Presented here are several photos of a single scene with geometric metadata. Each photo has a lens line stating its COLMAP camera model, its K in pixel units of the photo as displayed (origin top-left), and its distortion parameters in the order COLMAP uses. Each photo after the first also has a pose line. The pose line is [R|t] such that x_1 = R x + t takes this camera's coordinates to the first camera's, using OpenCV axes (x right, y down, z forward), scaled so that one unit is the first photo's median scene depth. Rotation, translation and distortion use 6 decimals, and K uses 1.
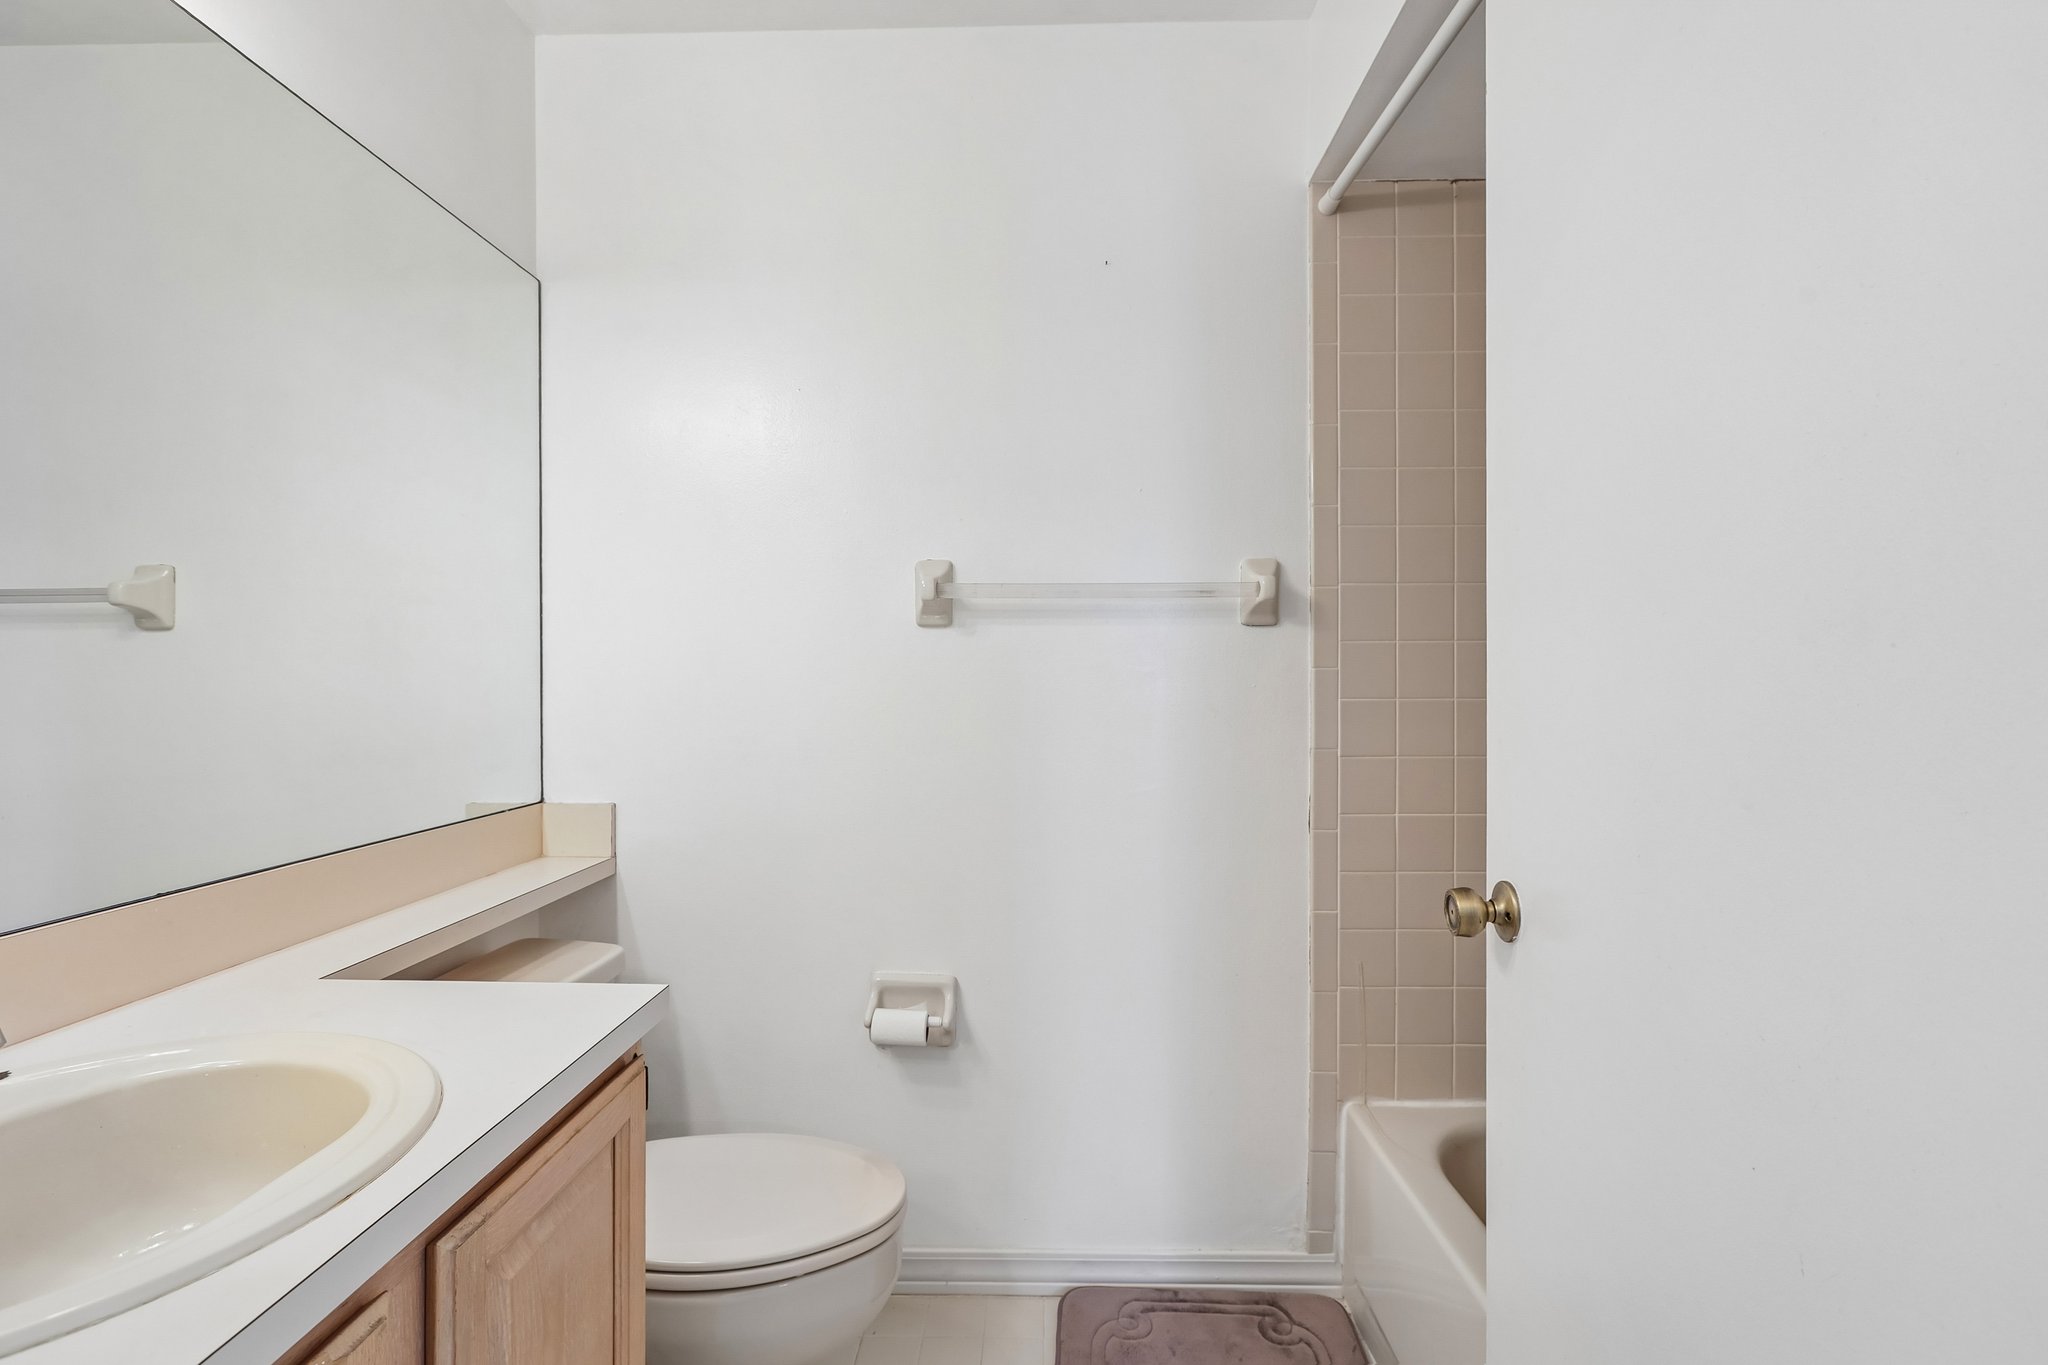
lens RADIAL K [[918.8, 0, 1021.3], [0, 918.8, 682.3], [0, 0, 1]] dist [-0.002372, 0.002321]
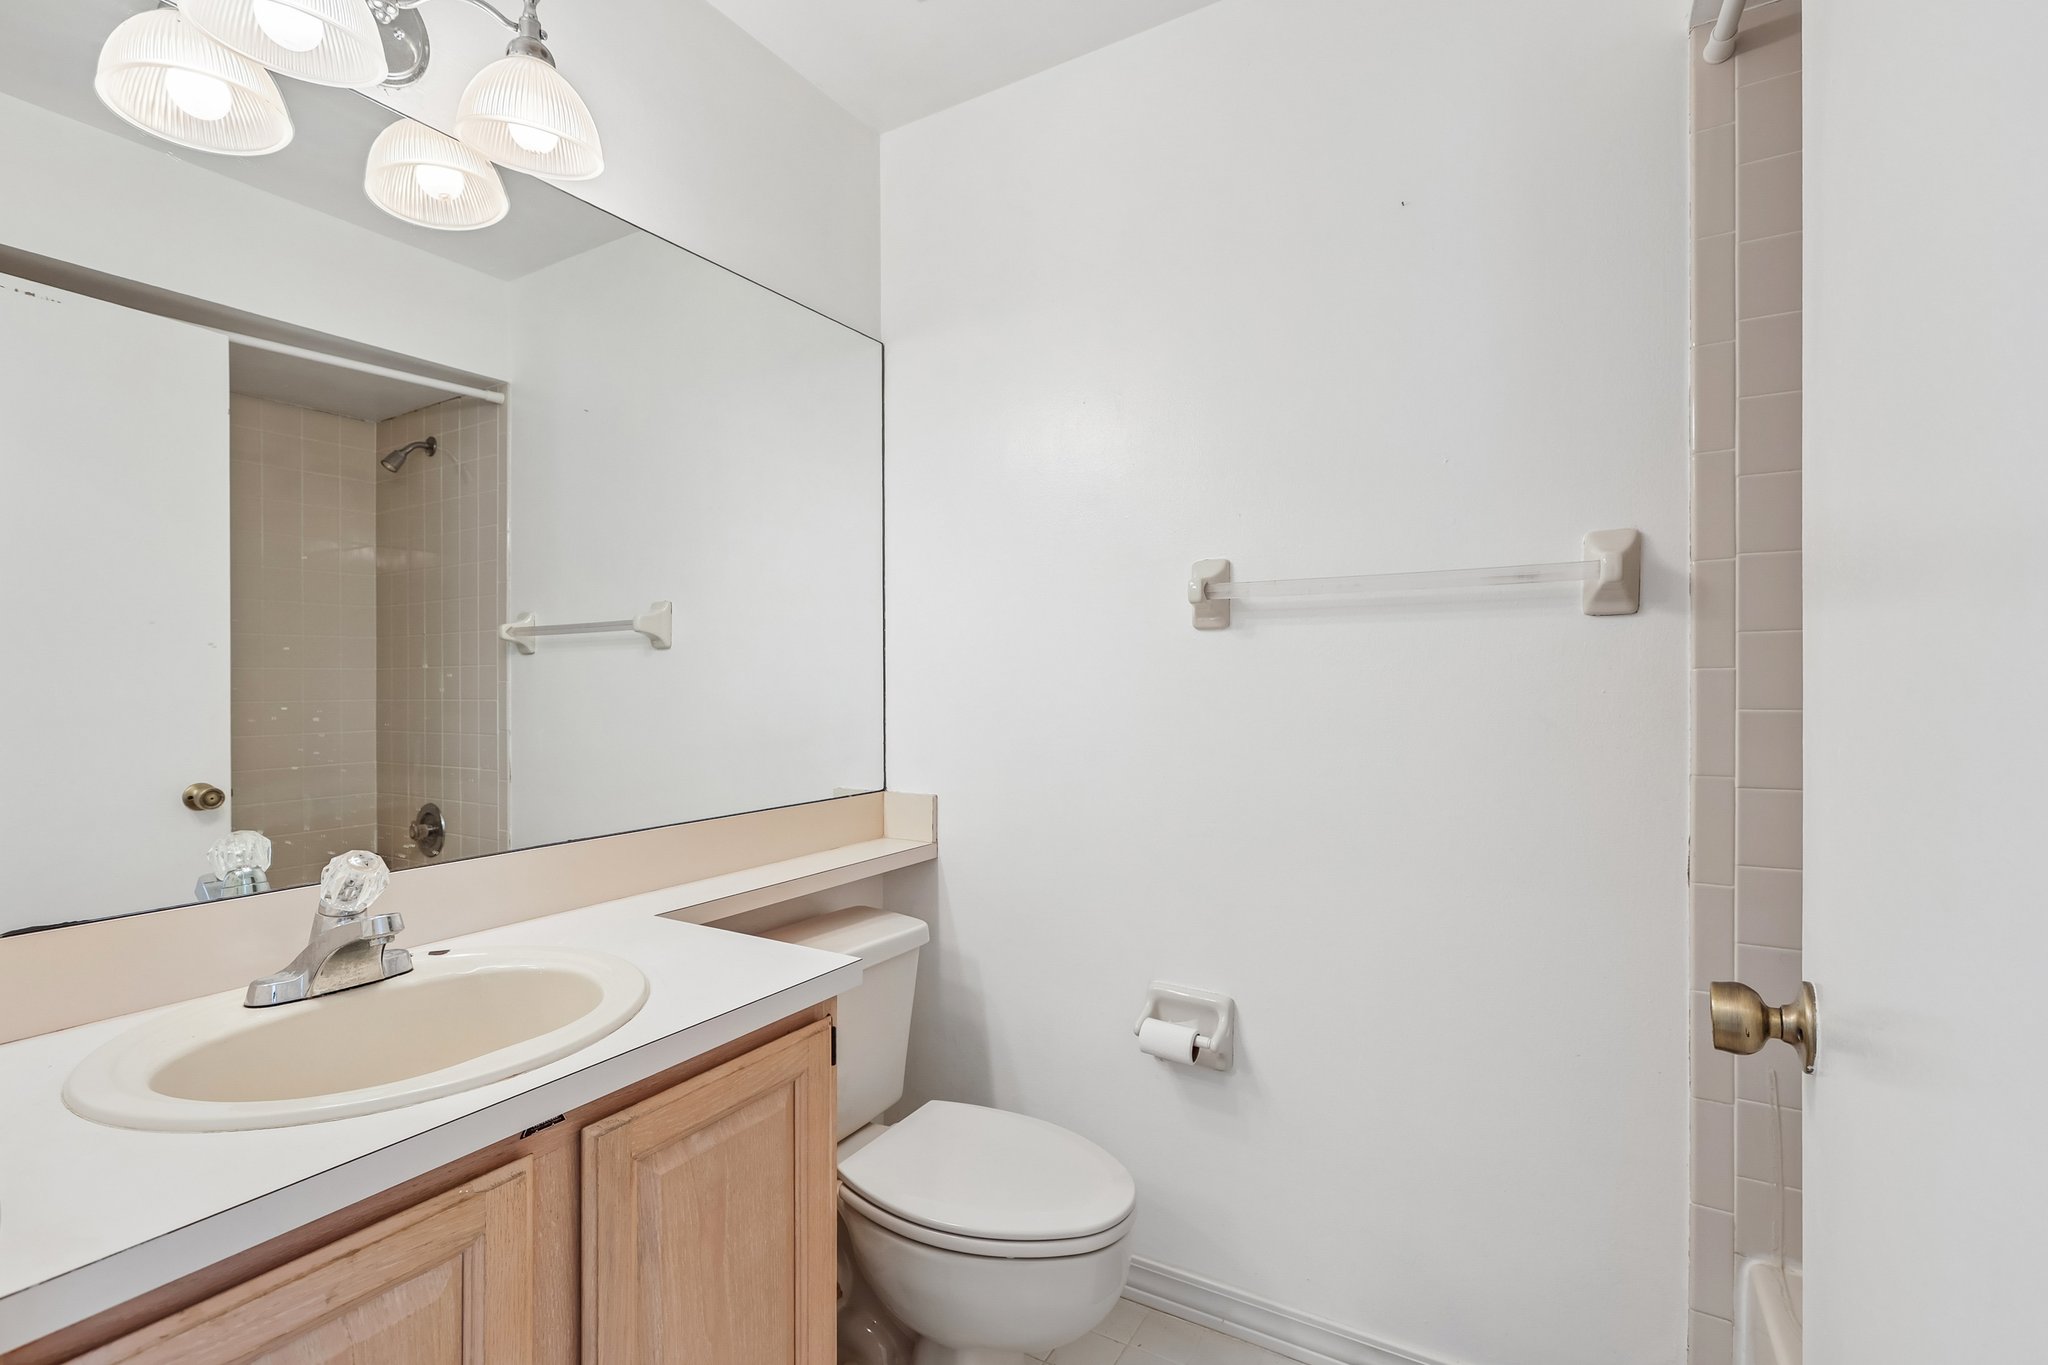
lens RADIAL K [[918.8, 0, 1018.5], [0, 918.8, 681.0], [0, 0, 1]] dist [-0.002372, 0.002321]
pose [[0.871507, -0.003476, -0.490371, 0.203313], [0.001692, 0.999990, -0.004081, -0.002939], [0.490381, 0.002726, 0.871504, 0.069113]]
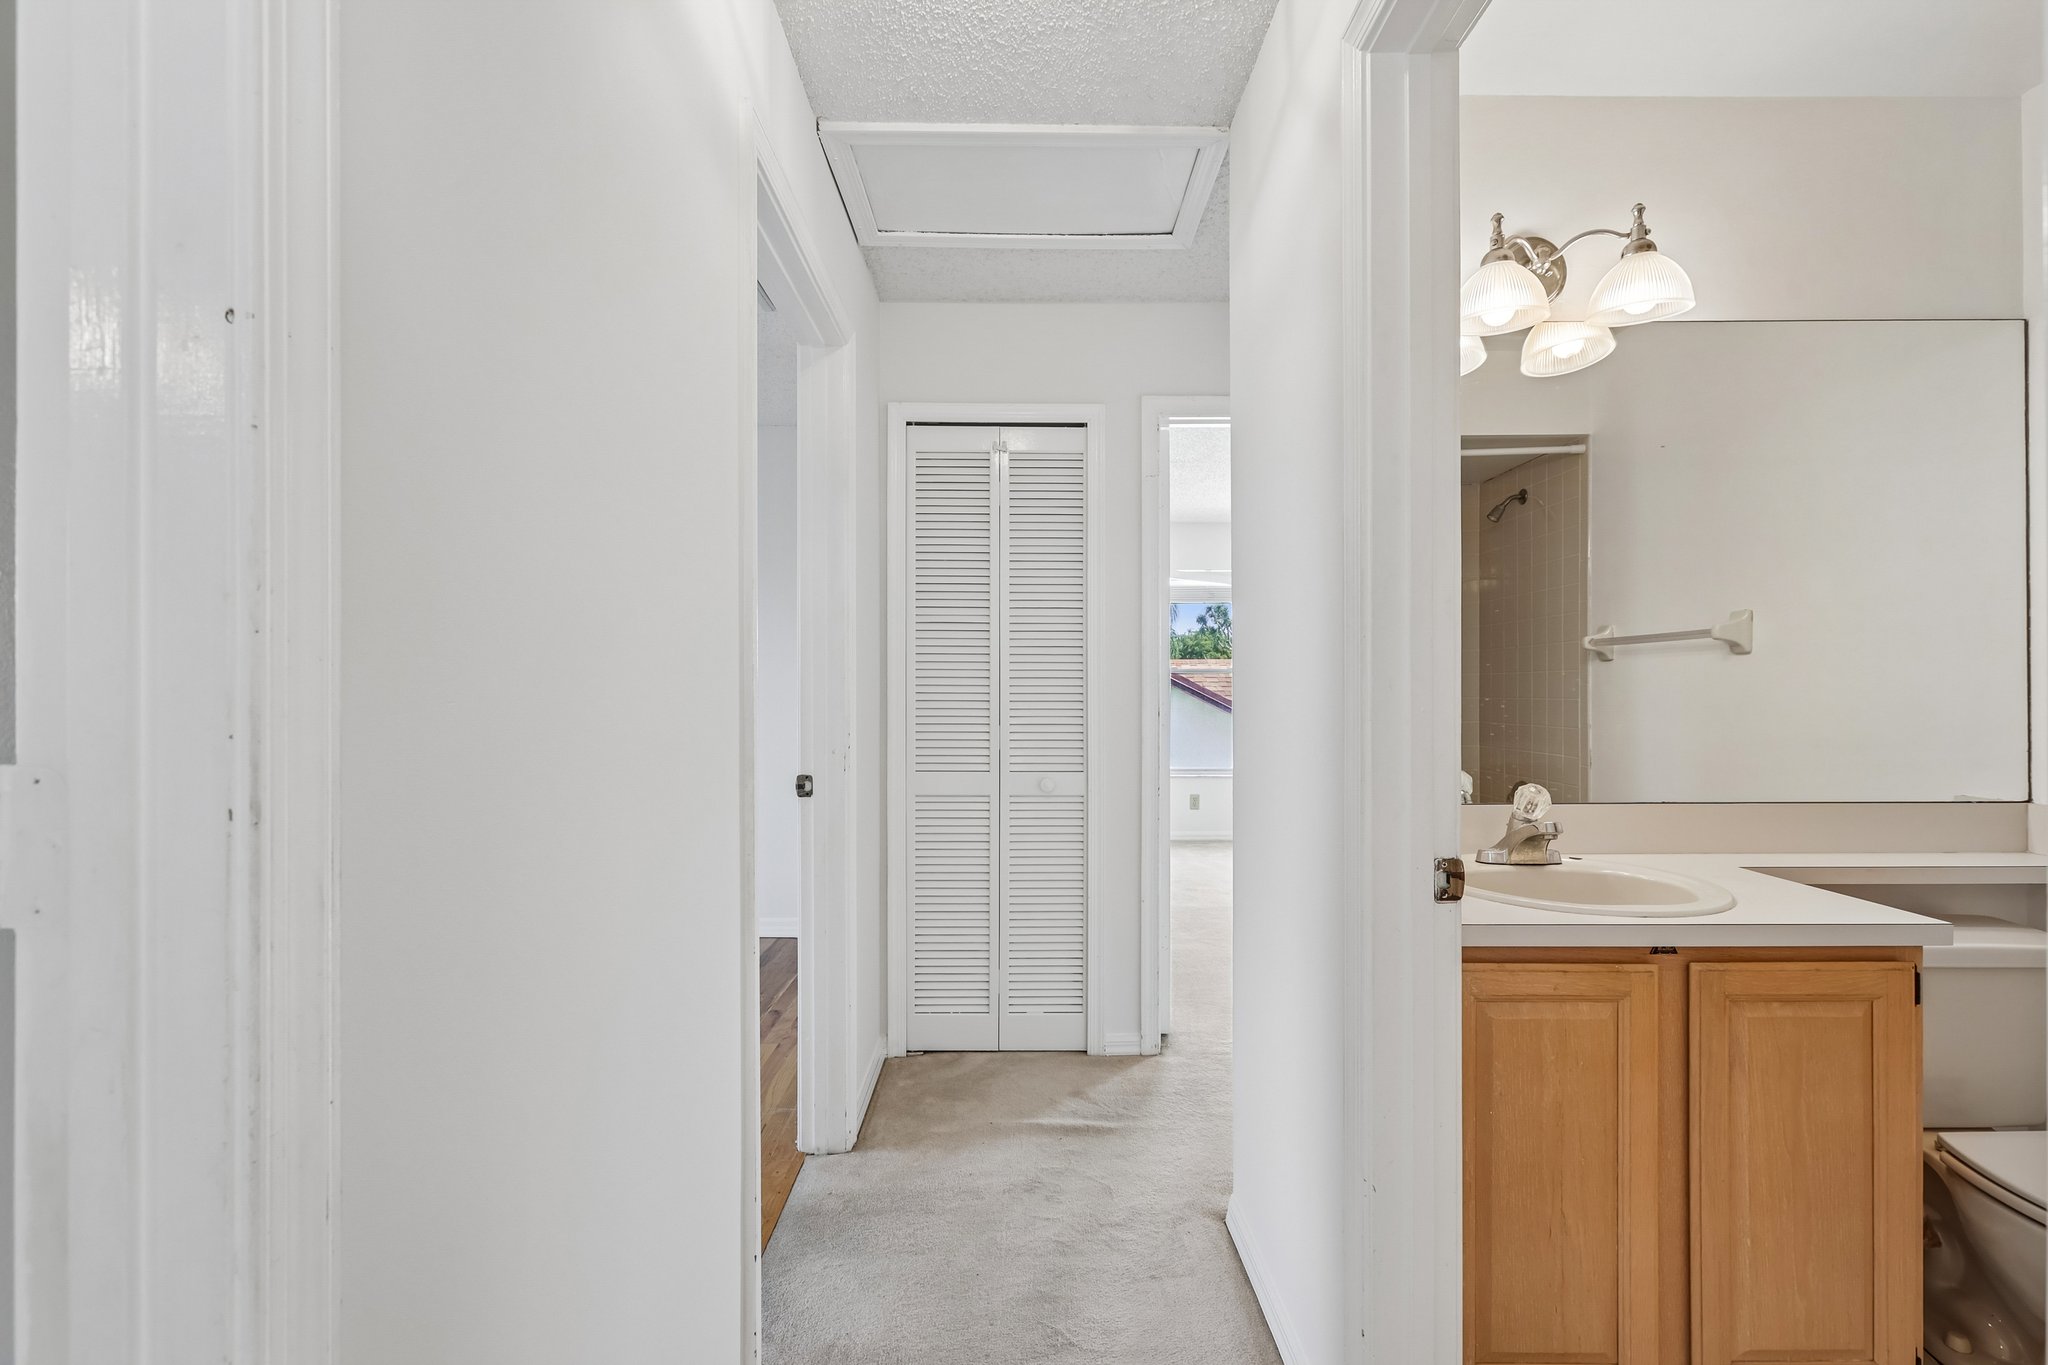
lens RADIAL K [[918.8, 0, 1025.8], [0, 918.8, 684.6], [0, 0, 1]] dist [-0.002372, 0.002321]
pose [[0.030980, -0.002179, -0.999518, 0.532356], [-0.002624, 0.999994, -0.002262, -0.001268], [0.999517, 0.002693, 0.030974, -0.214312]]
